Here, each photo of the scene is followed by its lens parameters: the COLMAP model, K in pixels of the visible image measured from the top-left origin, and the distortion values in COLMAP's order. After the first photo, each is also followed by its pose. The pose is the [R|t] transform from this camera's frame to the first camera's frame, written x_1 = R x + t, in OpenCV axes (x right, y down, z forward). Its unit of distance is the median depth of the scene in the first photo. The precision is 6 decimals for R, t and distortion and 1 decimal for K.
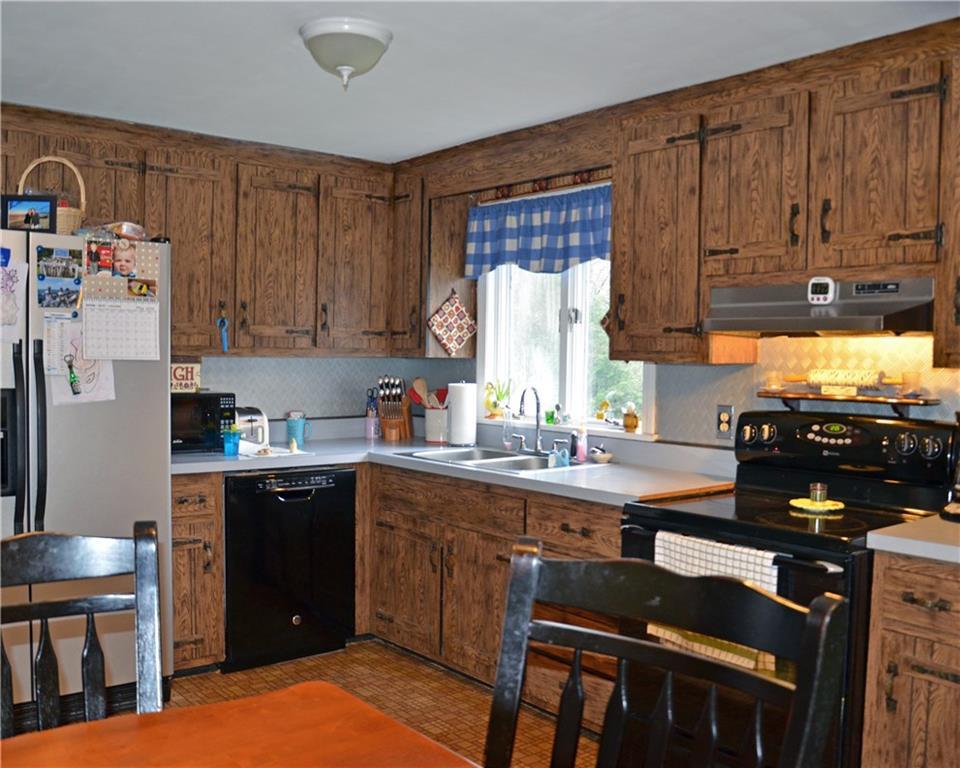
lens RADIAL K [[916.6, 0, 478.4], [0, 916.6, 397.4], [0, 0, 1]] dist [-0.157531, 0.136914]
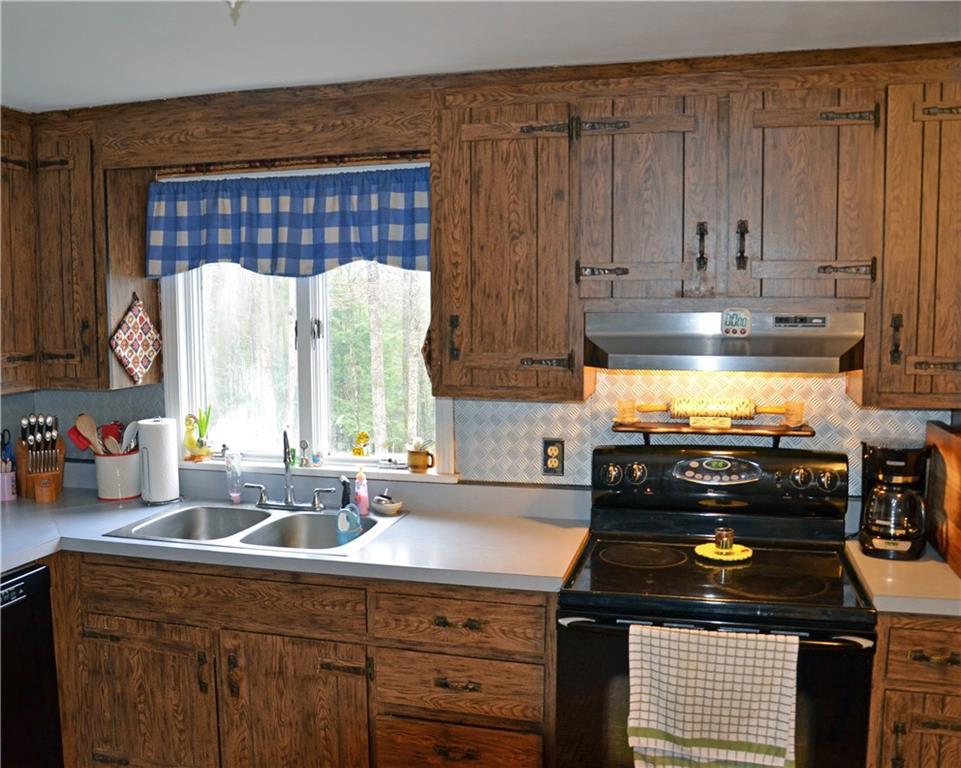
lens RADIAL K [[917.6, 0, 478.9], [0, 917.6, 397.4], [0, 0, 1]] dist [-0.157531, 0.136914]
pose [[0.817916, -0.078766, 0.569920, -0.285982], [0.045596, 0.996343, 0.072263, -0.096965], [-0.573528, -0.033119, 0.818516, 0.318608]]
